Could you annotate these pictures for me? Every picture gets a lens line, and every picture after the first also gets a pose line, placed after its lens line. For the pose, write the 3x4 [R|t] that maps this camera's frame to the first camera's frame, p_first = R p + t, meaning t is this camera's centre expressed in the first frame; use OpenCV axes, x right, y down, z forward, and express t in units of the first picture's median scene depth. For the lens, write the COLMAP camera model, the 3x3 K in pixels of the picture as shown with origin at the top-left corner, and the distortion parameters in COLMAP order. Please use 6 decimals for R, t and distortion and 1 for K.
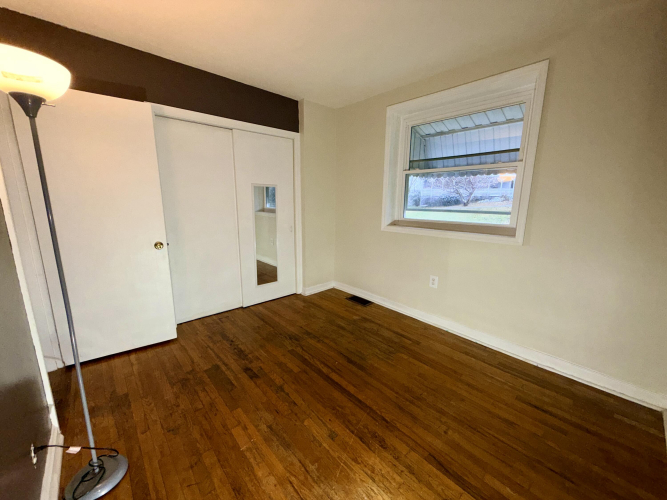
lens RADIAL K [[264.6, 0, 333.4], [0, 264.6, 250.2], [0, 0, 1]] dist [0.002440, 0.000114]
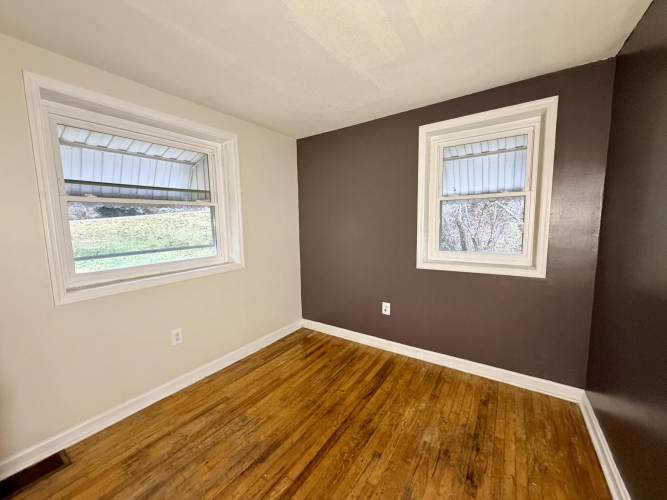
lens RADIAL K [[264.6, 0, 333.3], [0, 264.6, 249.2], [0, 0, 1]] dist [0.002440, 0.000114]
pose [[-0.236579, -0.112110, 0.965123, -0.684836], [0.199646, 0.966516, 0.161211, -0.245343], [-0.950880, 0.230822, -0.206275, 0.899730]]
